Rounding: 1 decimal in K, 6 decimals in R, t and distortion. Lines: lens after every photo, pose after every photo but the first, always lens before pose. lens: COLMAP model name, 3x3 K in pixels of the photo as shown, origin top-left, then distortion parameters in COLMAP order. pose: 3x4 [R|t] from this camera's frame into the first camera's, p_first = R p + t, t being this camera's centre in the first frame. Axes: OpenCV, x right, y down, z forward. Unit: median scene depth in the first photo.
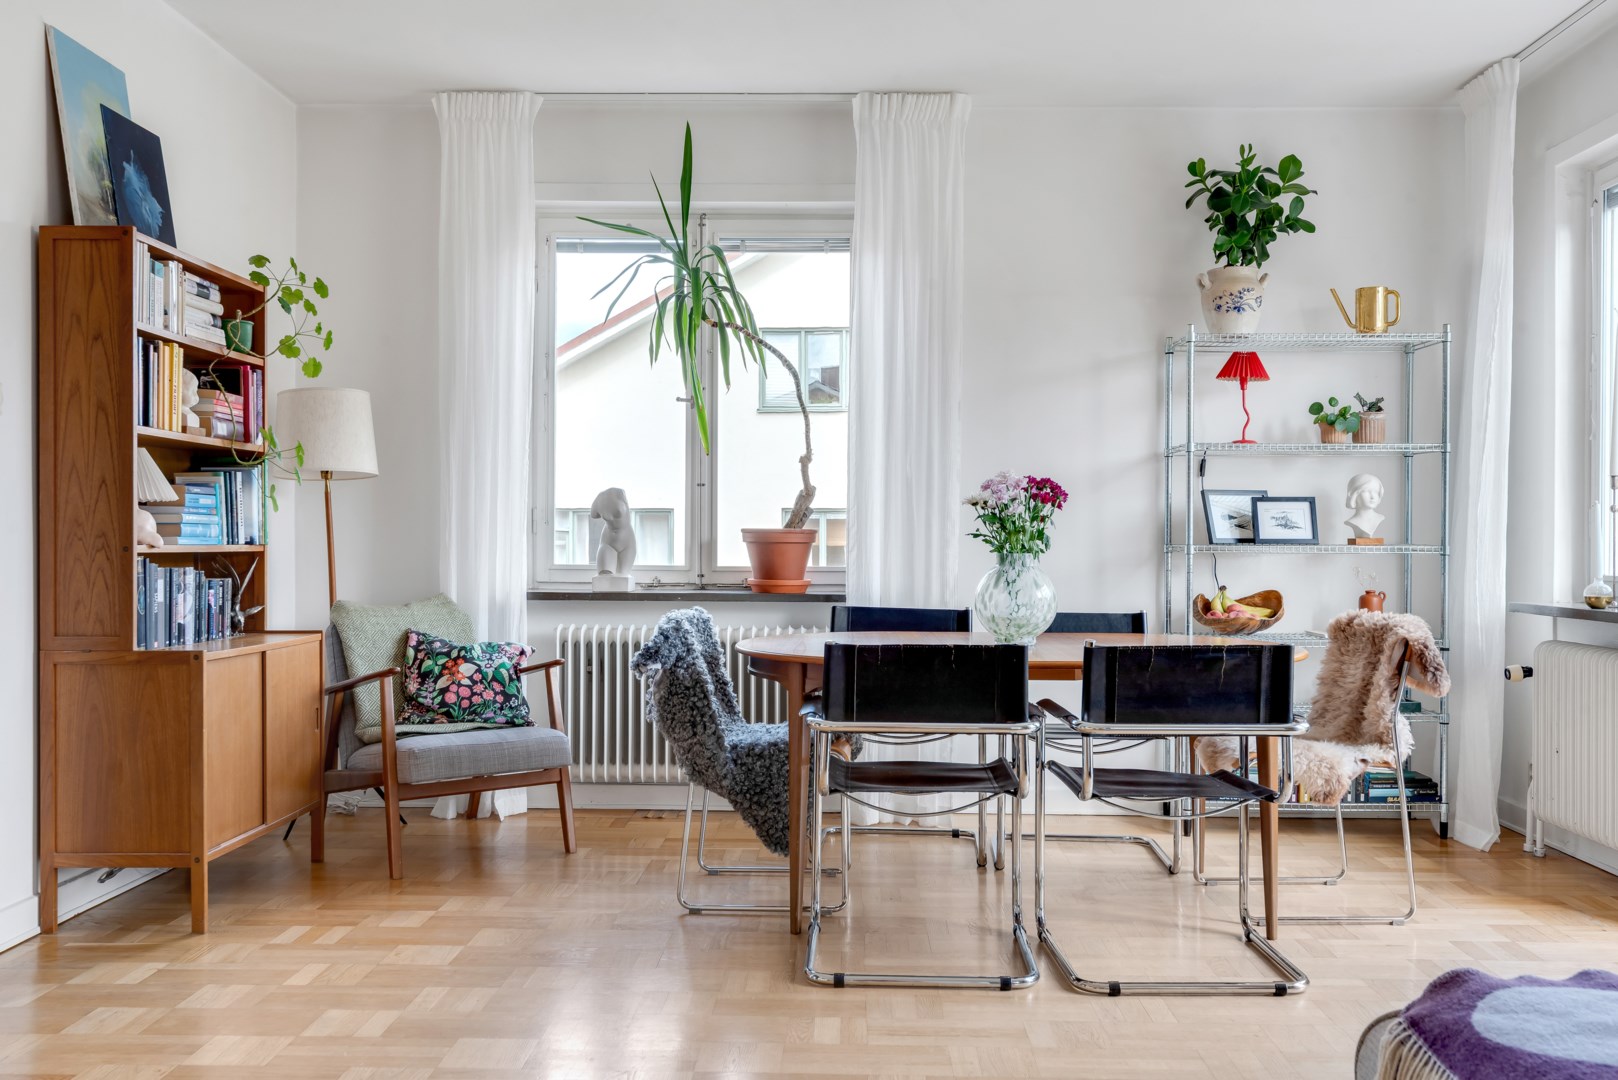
lens RADIAL K [[1417.3, 0, 808.0], [0, 1417.3, 540.1], [0, 0, 1]] dist [0.010166, -0.011143]
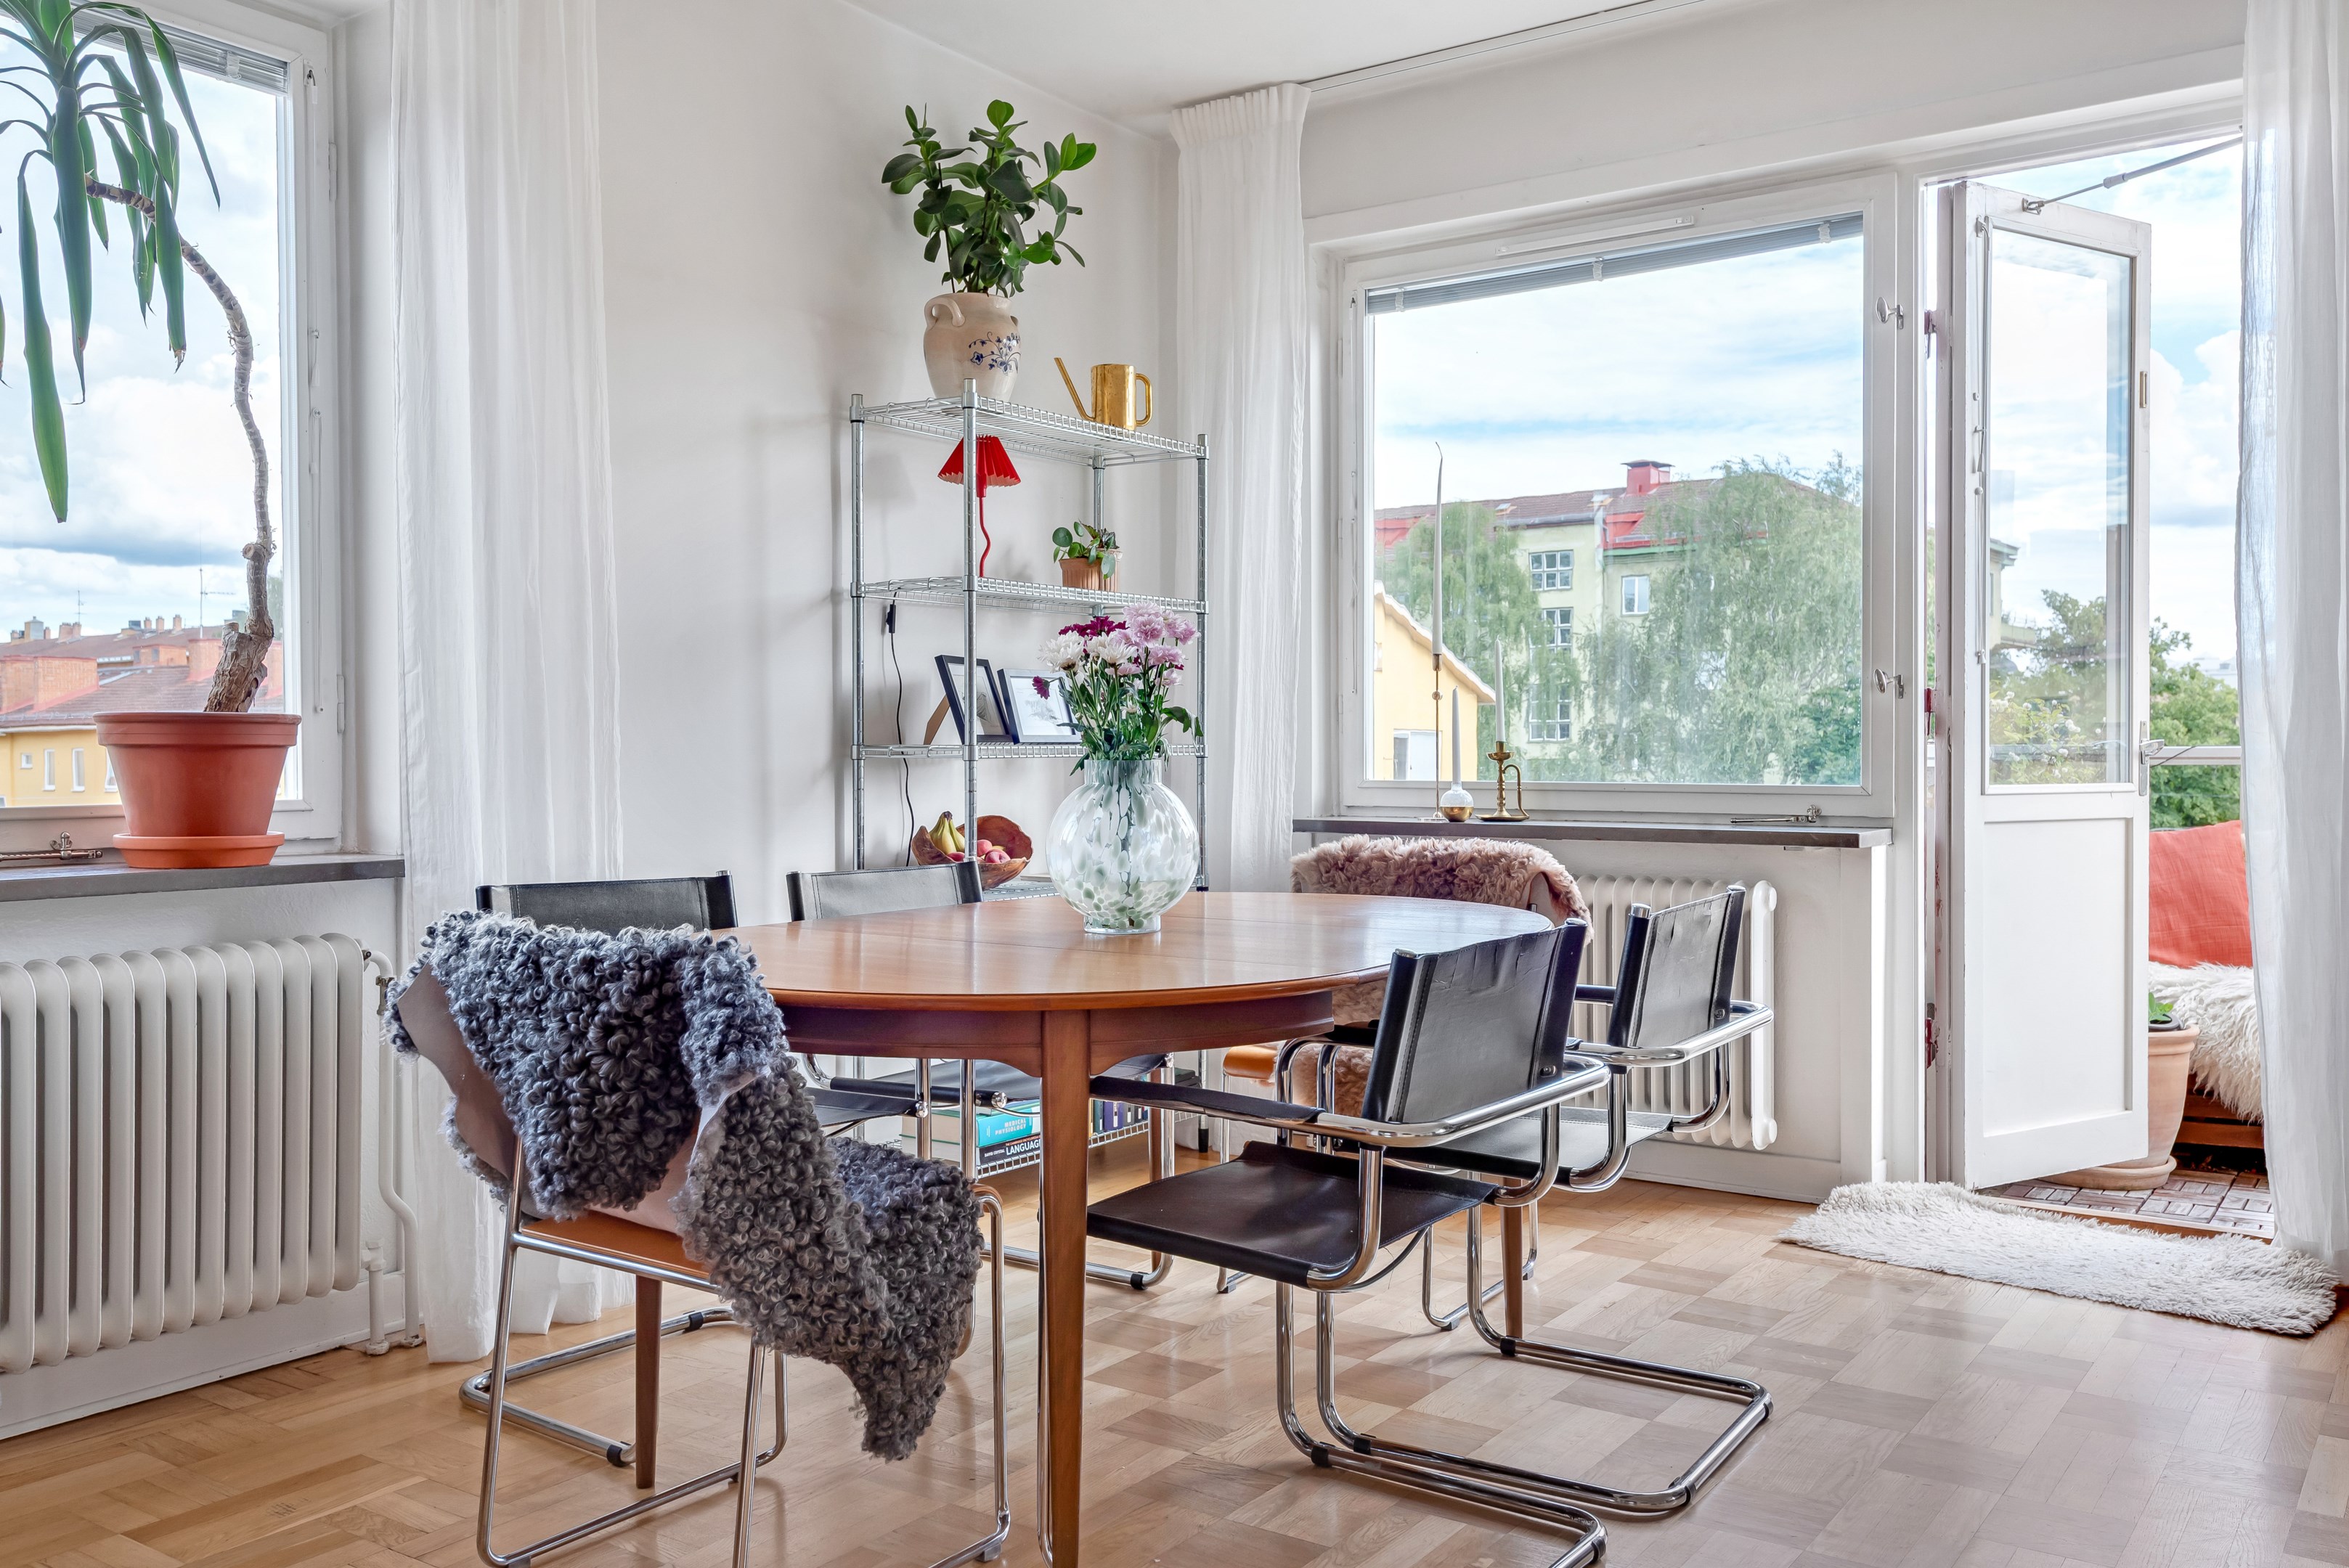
lens RADIAL K [[1908.0, 0, 1193.6], [0, 1908.0, 779.8], [0, 0, 1]] dist [0.026873, -0.000306]
pose [[0.546605, -0.020629, 0.837136, -0.376433], [0.006073, 0.999768, 0.020671, 0.001791], [-0.837369, -0.006215, 0.546603, 0.495627]]
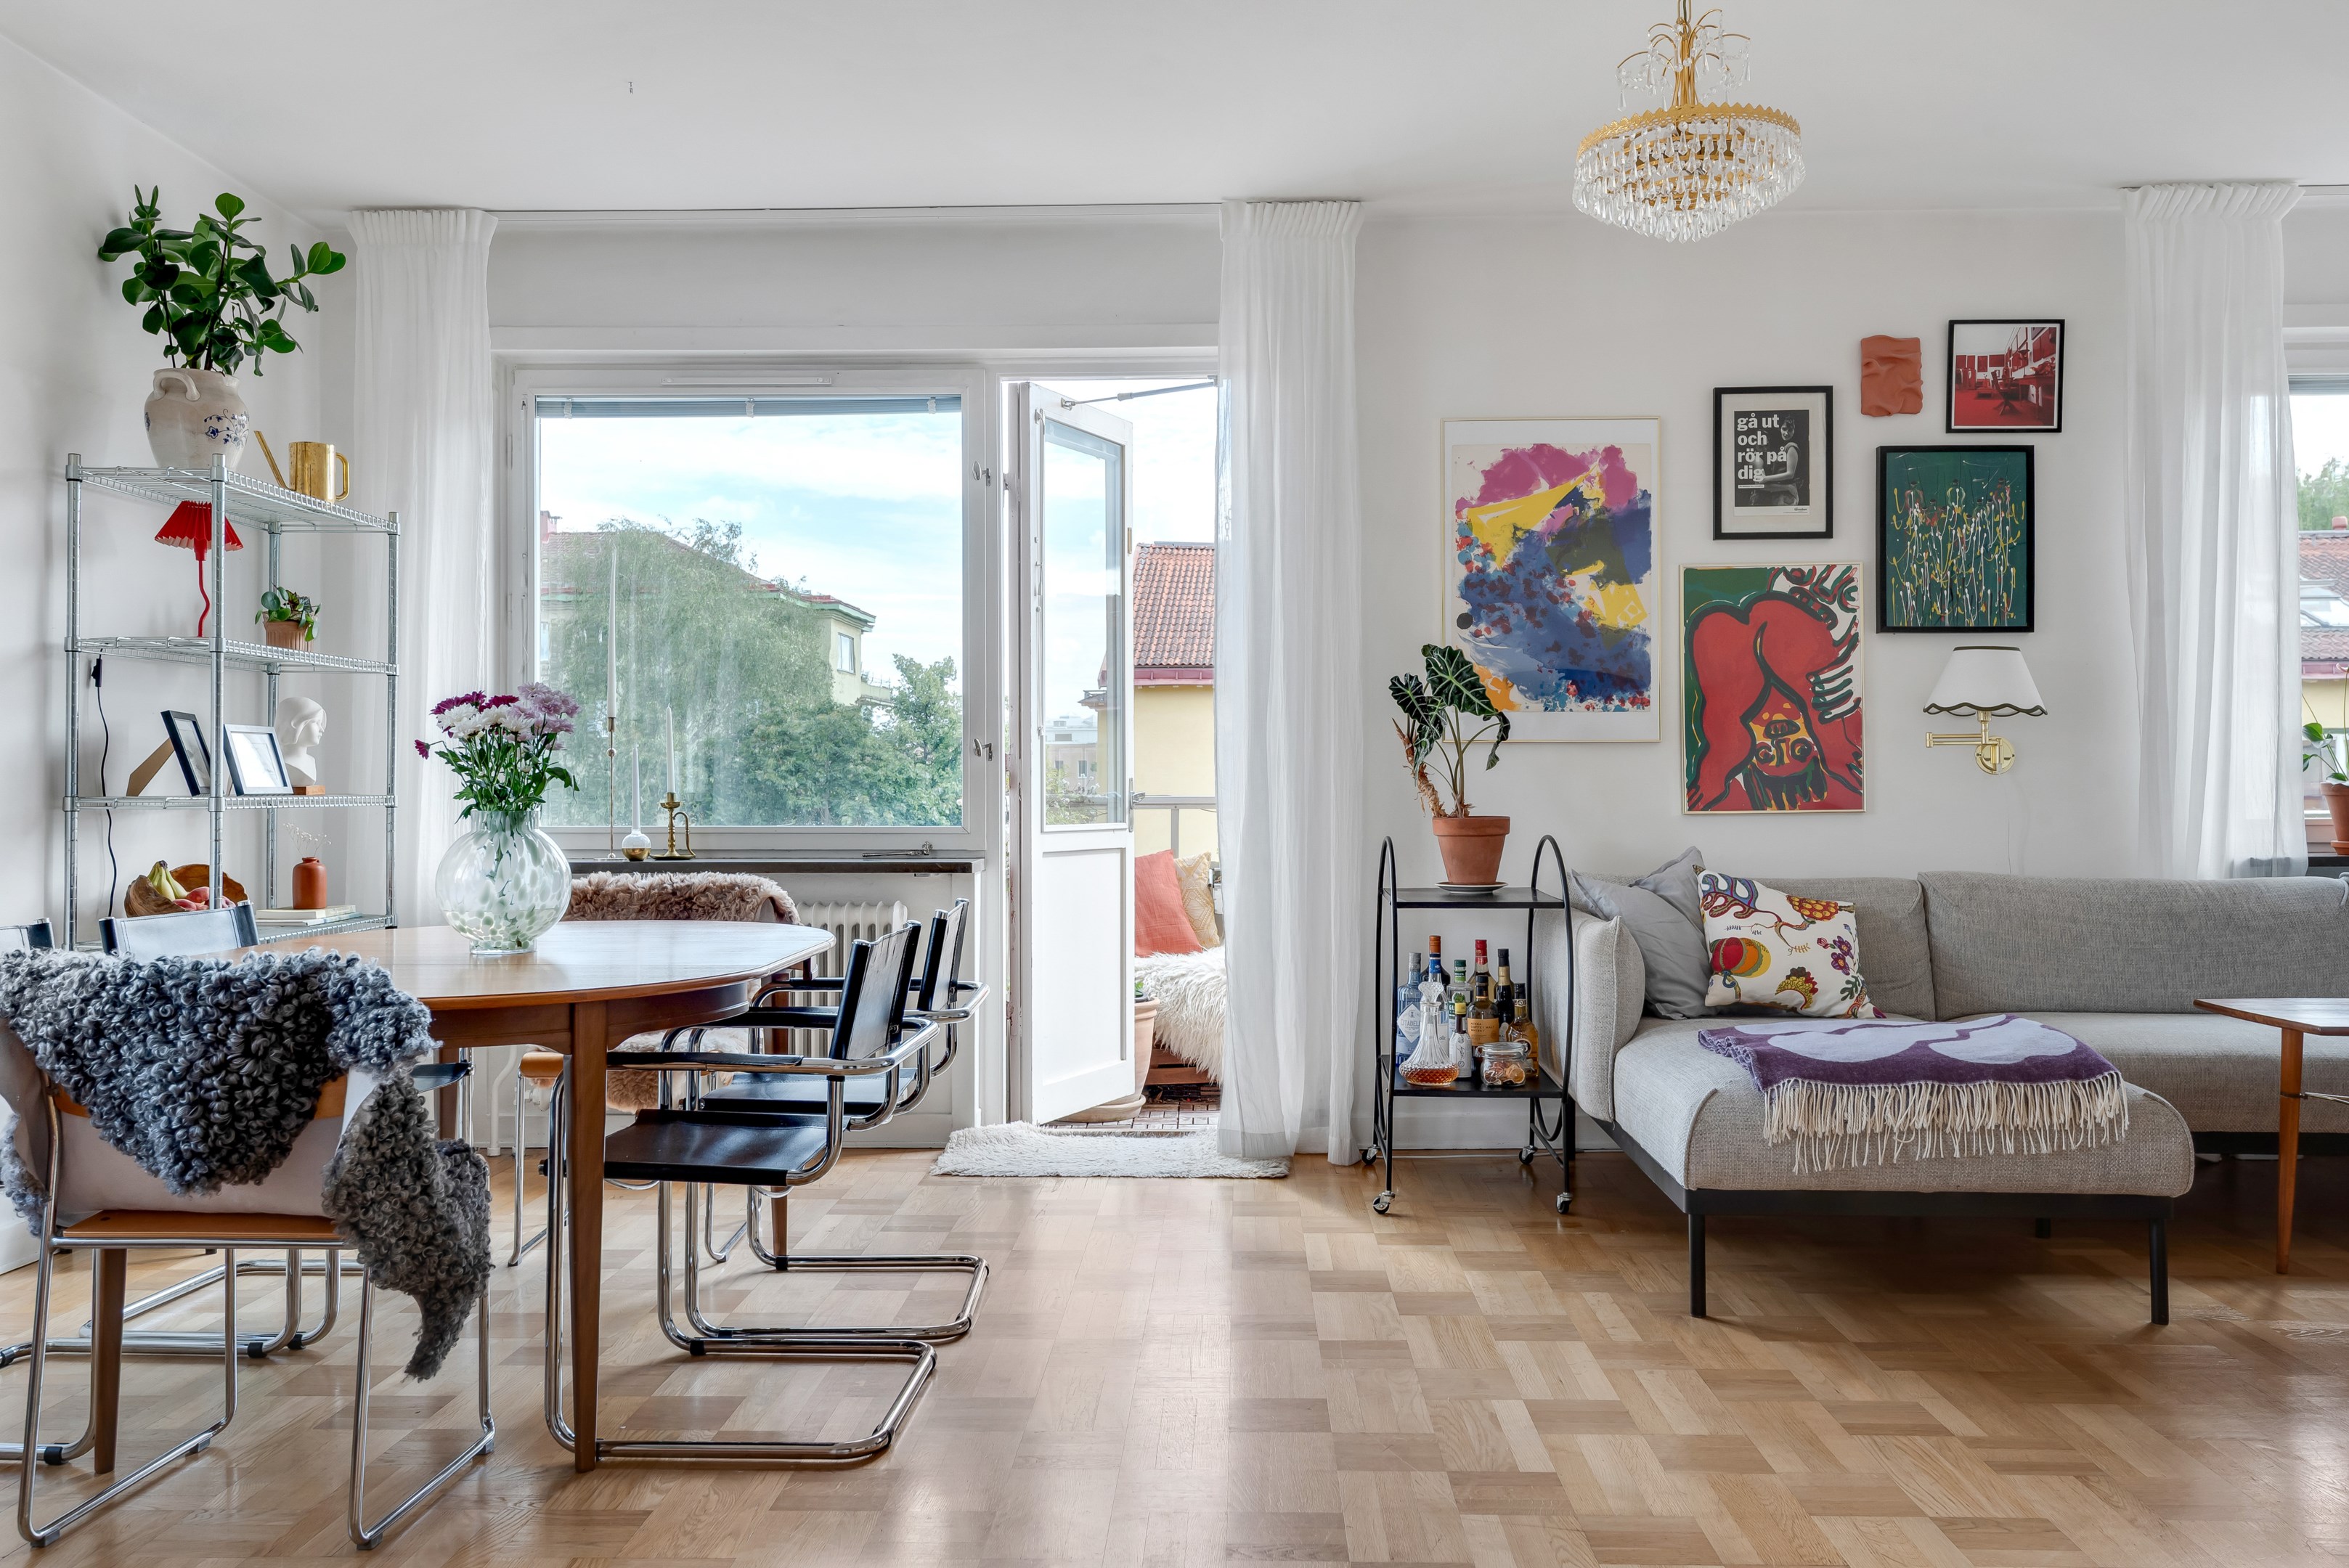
lens RADIAL K [[1848.8, 0, 1179.8], [0, 1848.8, 784.2], [0, 0, 1]] dist [0.014742, 0.004488]
pose [[0.004845, -0.001557, 0.999987, -0.595748], [0.002576, 0.999995, 0.001545, -0.002812], [-0.999985, 0.002568, 0.004849, 0.583678]]
